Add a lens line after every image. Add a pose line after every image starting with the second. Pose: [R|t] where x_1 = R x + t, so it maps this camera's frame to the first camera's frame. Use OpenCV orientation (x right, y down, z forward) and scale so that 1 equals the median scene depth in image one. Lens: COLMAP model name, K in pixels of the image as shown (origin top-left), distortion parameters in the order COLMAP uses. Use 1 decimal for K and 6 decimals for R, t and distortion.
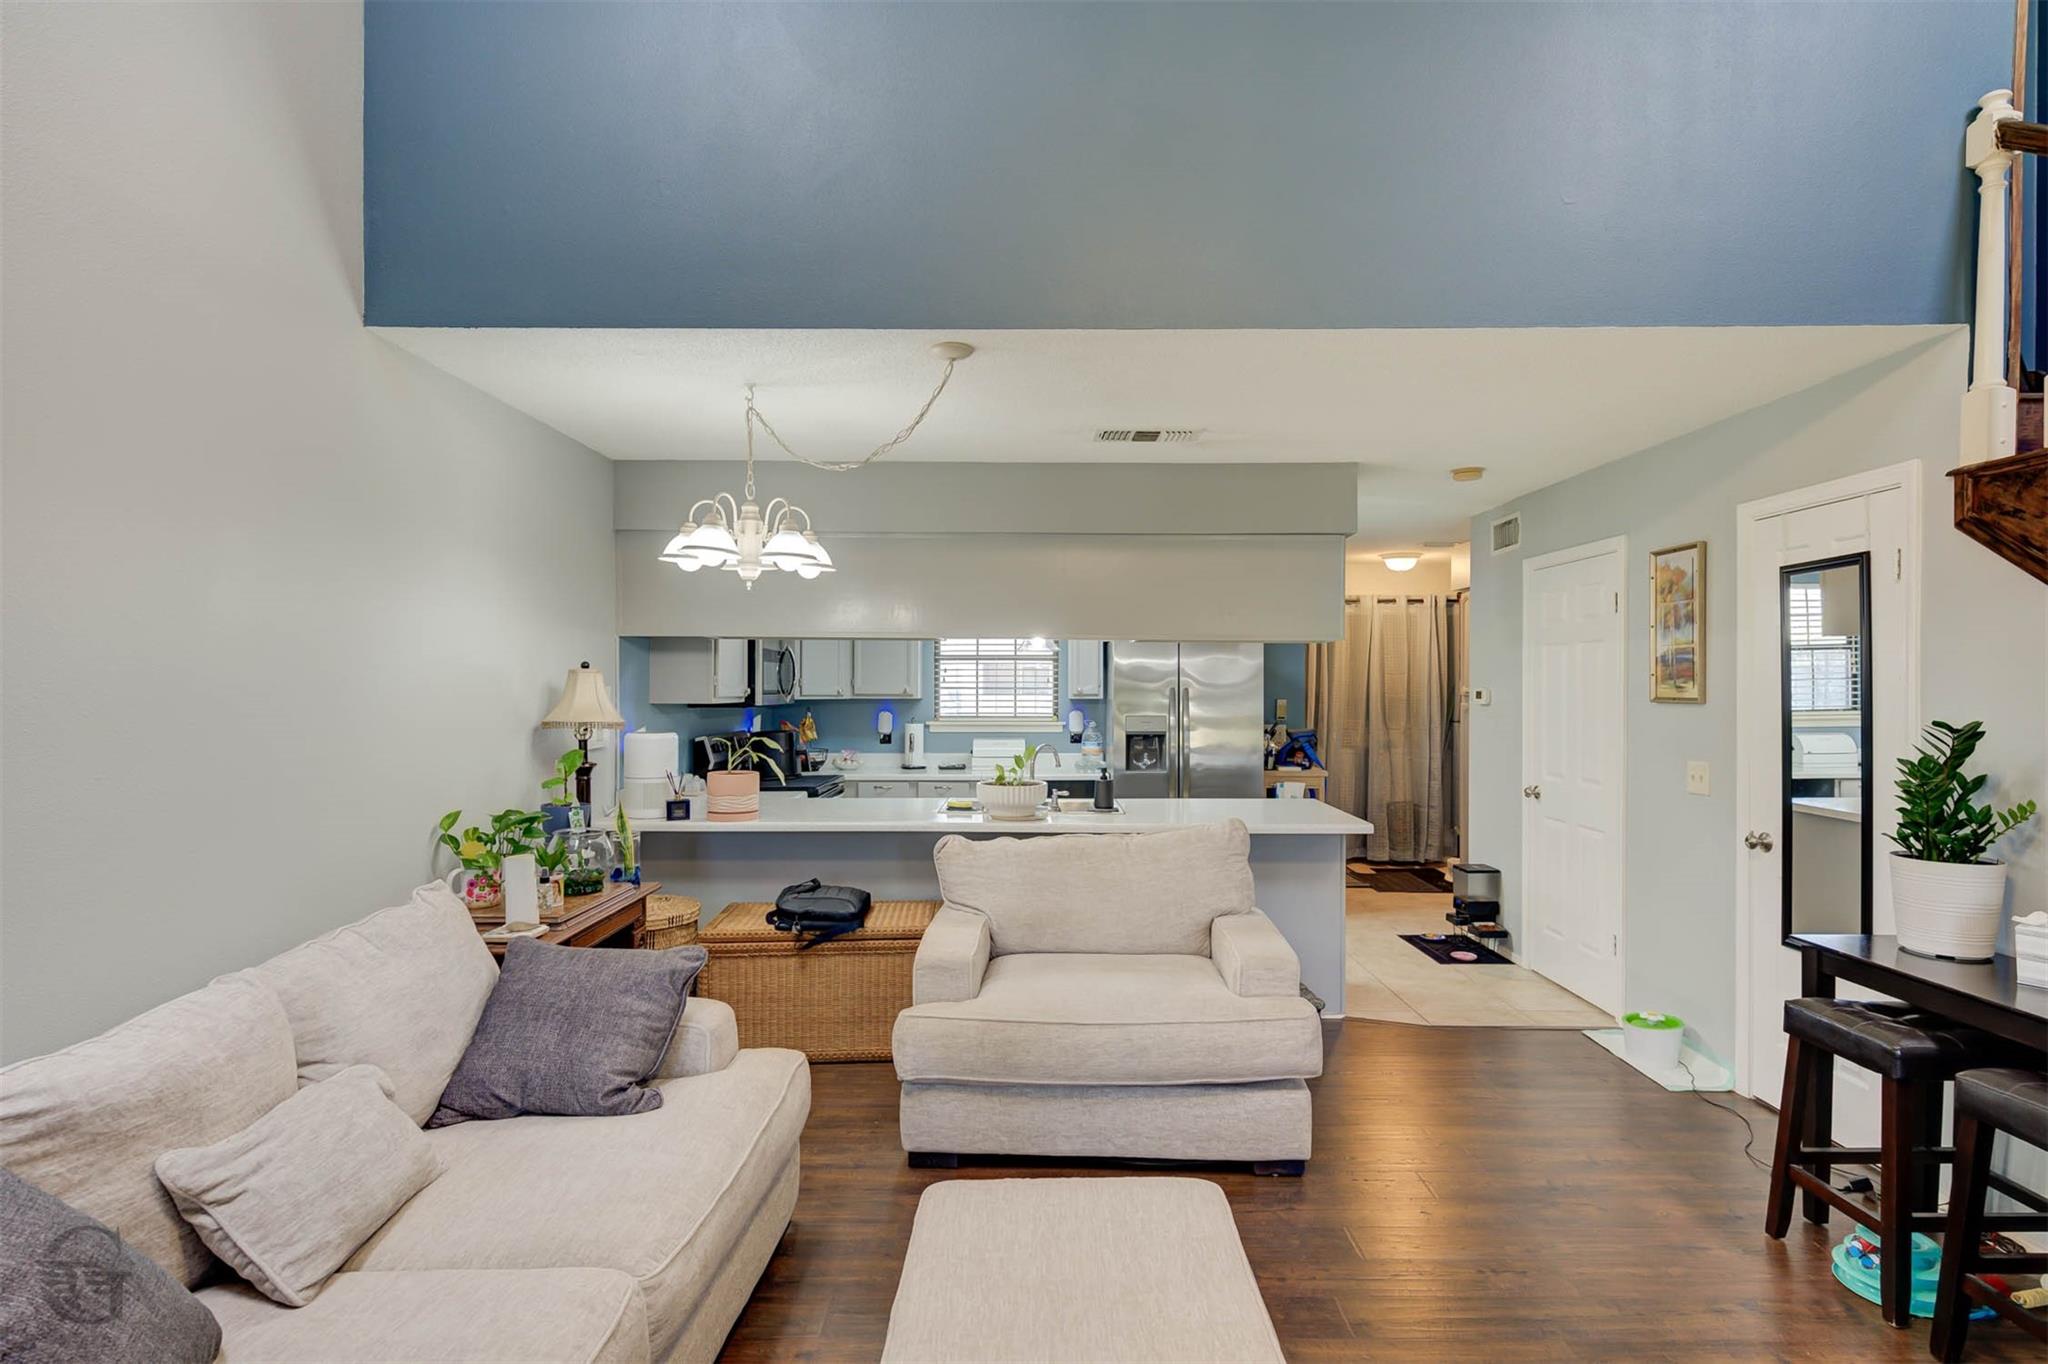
lens RADIAL K [[1031.9, 0, 1023.7], [0, 1031.9, 683.9], [0, 0, 1]] dist [-0.004726, -0.001067]
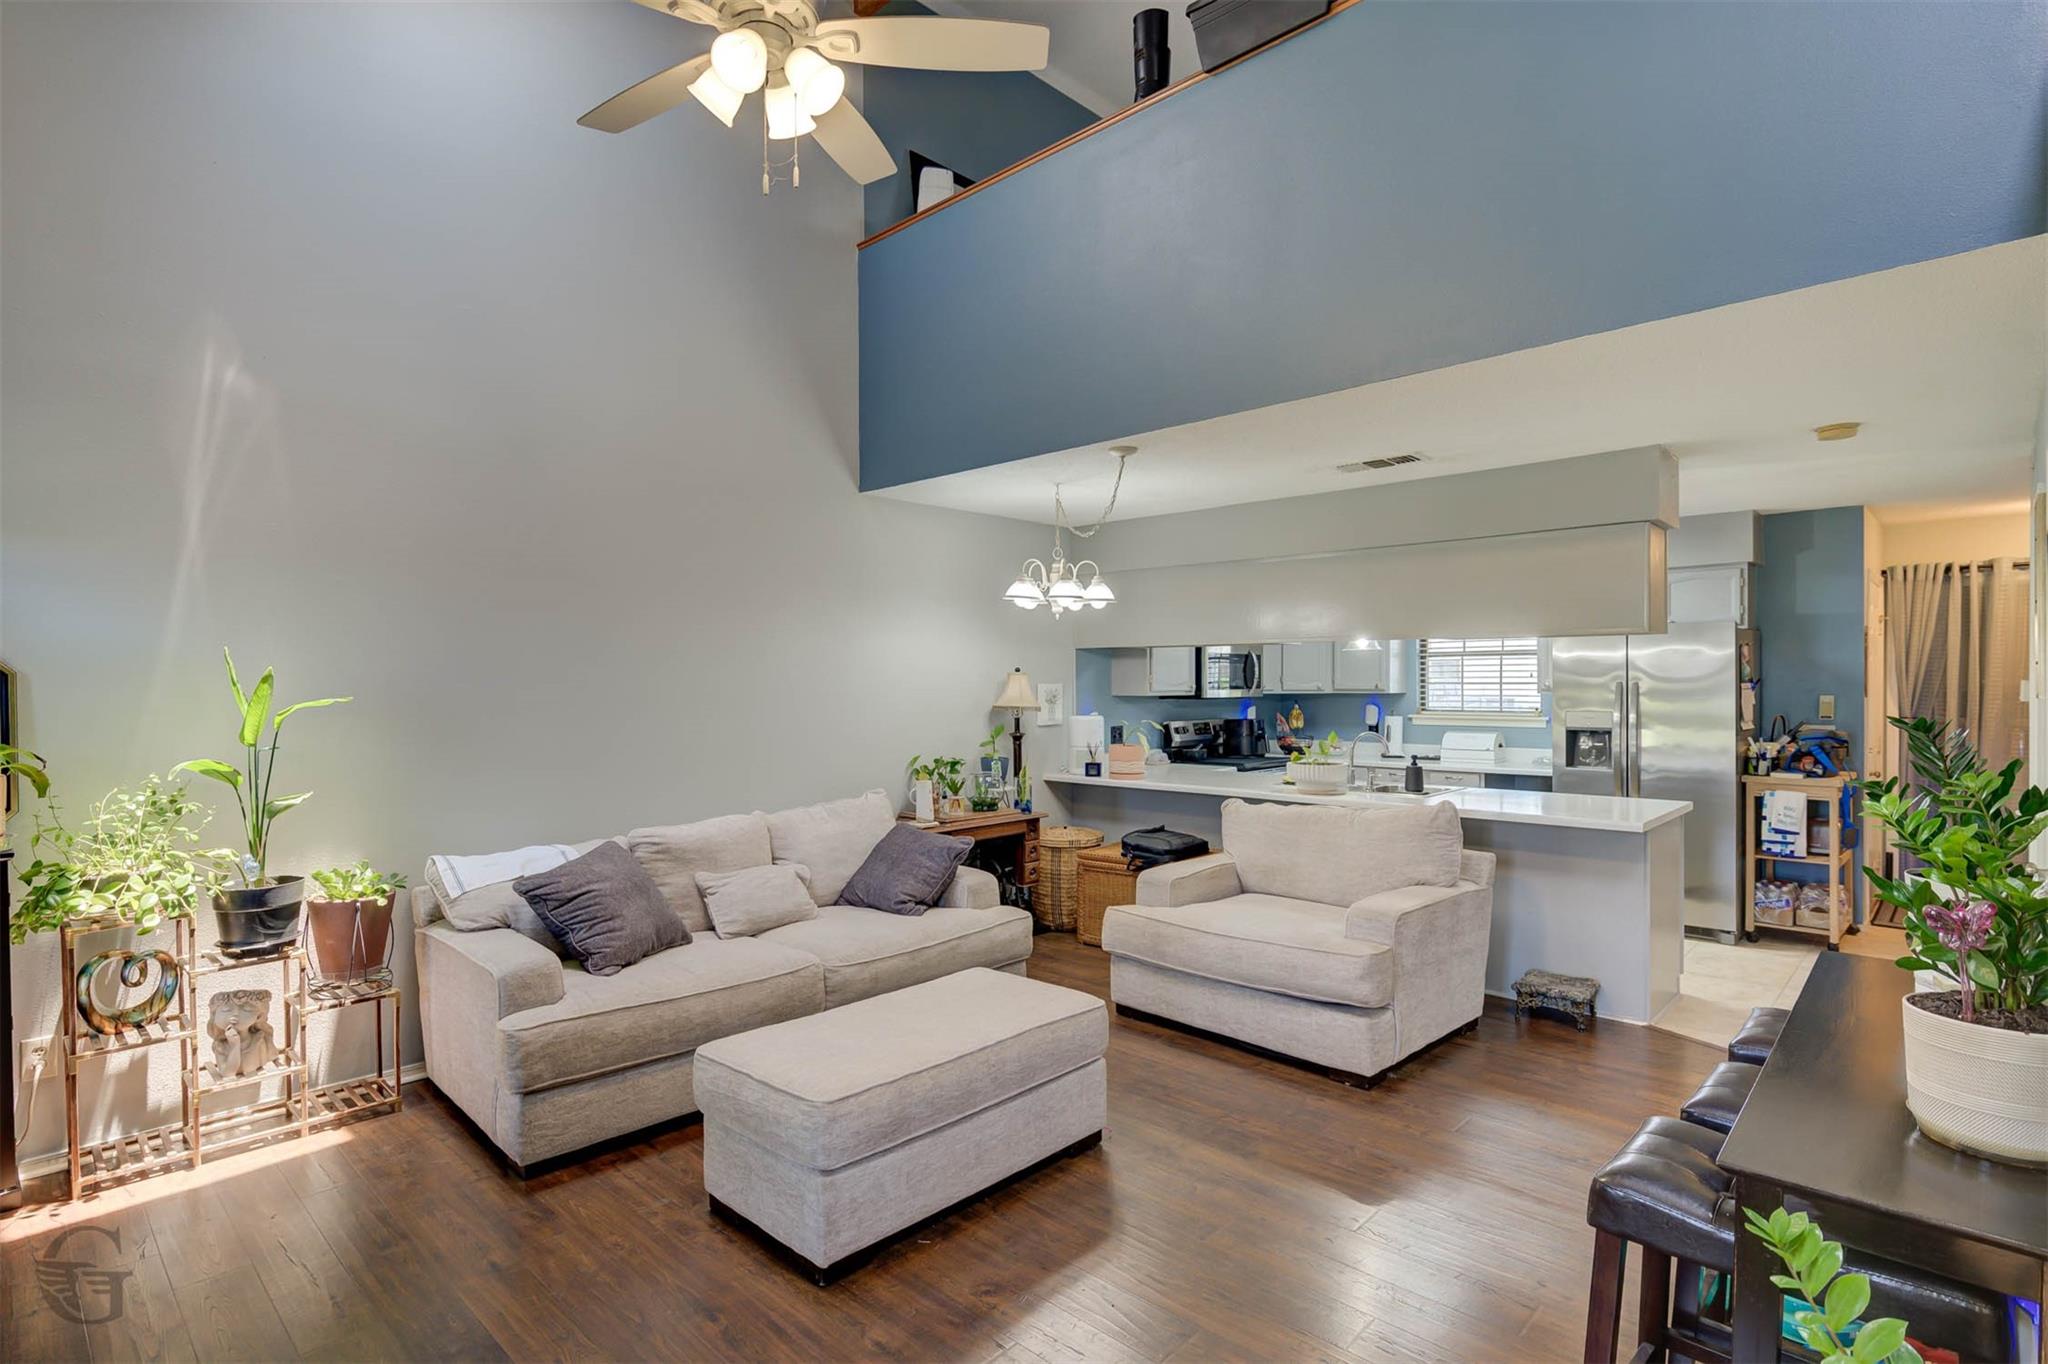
lens RADIAL K [[1031.9, 0, 1006.4], [0, 1031.9, 686.6], [0, 0, 1]] dist [-0.004726, -0.001067]
pose [[0.710301, -0.001596, -0.703897, 0.552494], [0.006337, 0.999971, 0.004128, 0.000212], [0.703870, -0.007392, 0.710290, -0.096584]]
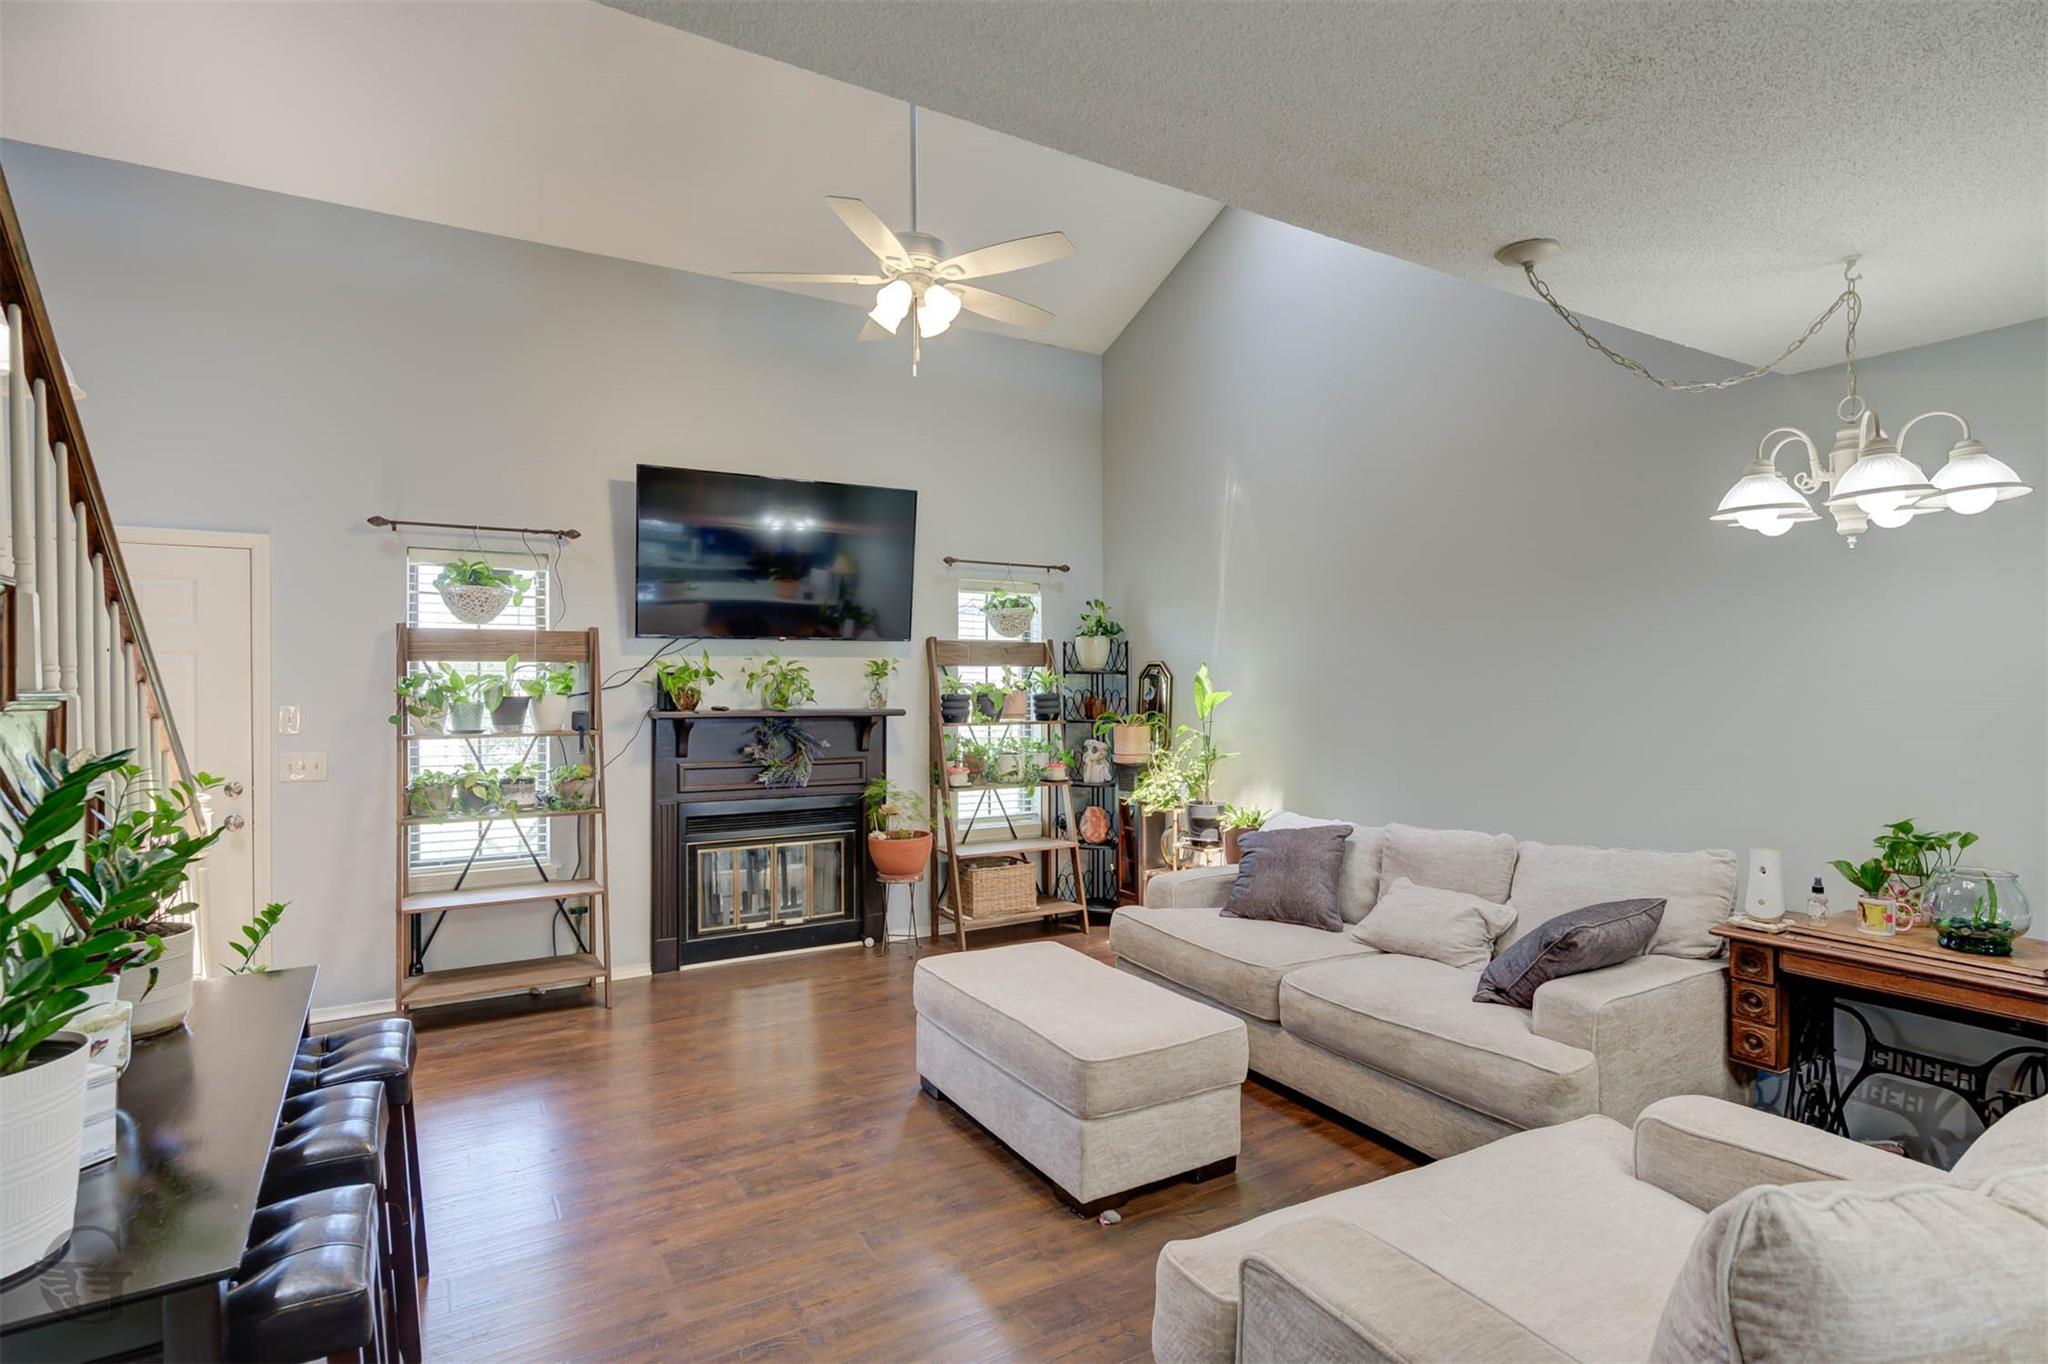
lens RADIAL K [[1031.9, 0, 1017.5], [0, 1031.9, 687.1], [0, 0, 1]] dist [-0.004726, -0.001067]
pose [[-0.869249, 0.000675, -0.494375, 0.429804], [-0.004269, 0.999952, 0.008871, 0.000134], [0.494357, 0.009822, -0.869204, 0.956890]]
